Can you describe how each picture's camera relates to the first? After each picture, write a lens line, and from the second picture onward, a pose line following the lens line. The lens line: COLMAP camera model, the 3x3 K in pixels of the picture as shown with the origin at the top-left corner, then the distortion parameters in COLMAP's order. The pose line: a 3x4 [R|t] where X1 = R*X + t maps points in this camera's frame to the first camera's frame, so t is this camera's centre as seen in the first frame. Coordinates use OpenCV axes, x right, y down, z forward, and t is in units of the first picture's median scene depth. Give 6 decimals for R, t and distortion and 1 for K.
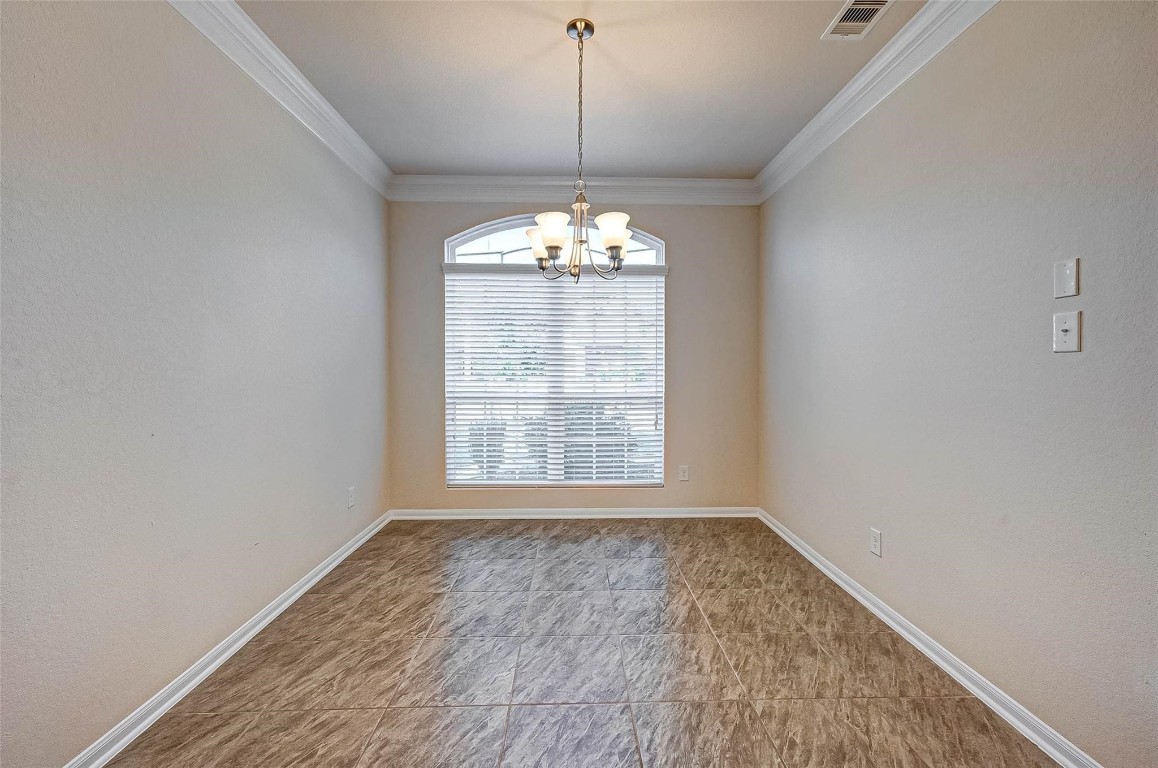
lens RADIAL K [[470.0, 0, 601.1], [0, 470.0, 368.0], [0, 0, 1]] dist [0.000387, -0.001070]
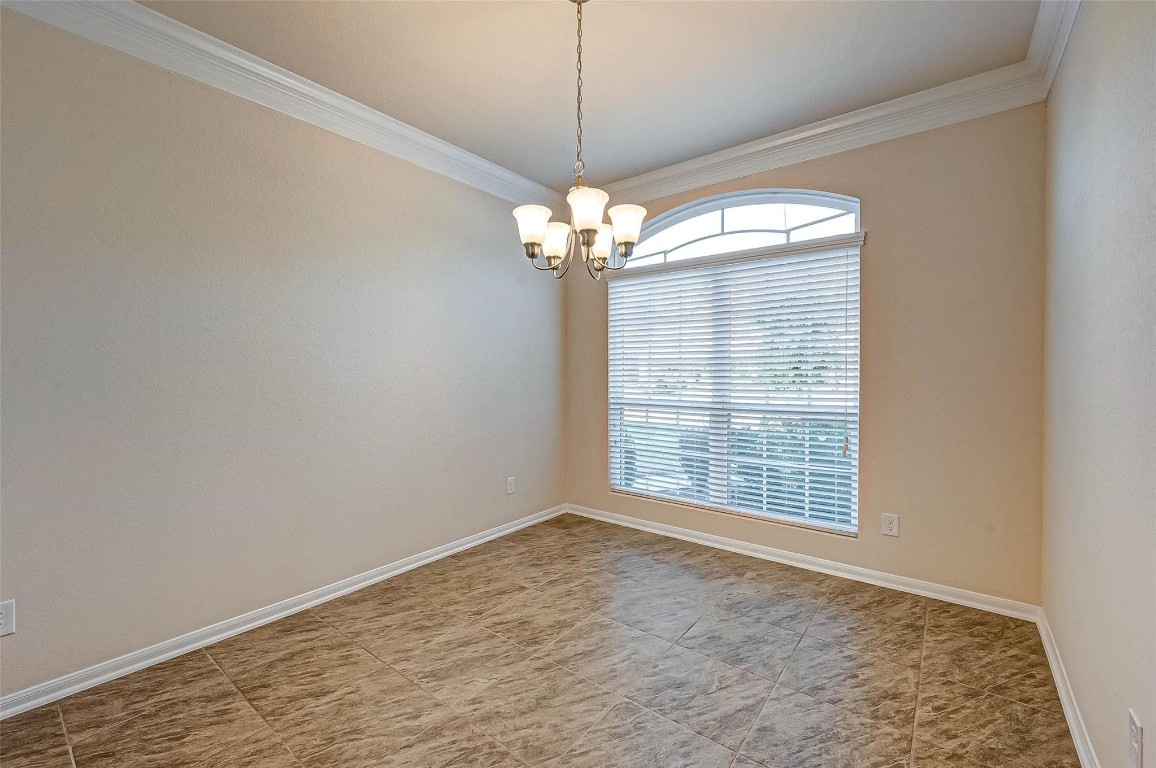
lens RADIAL K [[474.9, 0, 589.0], [0, 474.9, 376.2], [0, 0, 1]] dist [-0.002179, 0.000293]
pose [[0.767894, 0.002579, -0.640572, 0.335105], [0.000228, 0.999991, 0.004298, 0.000260], [0.640577, -0.003446, 0.767886, 0.204789]]
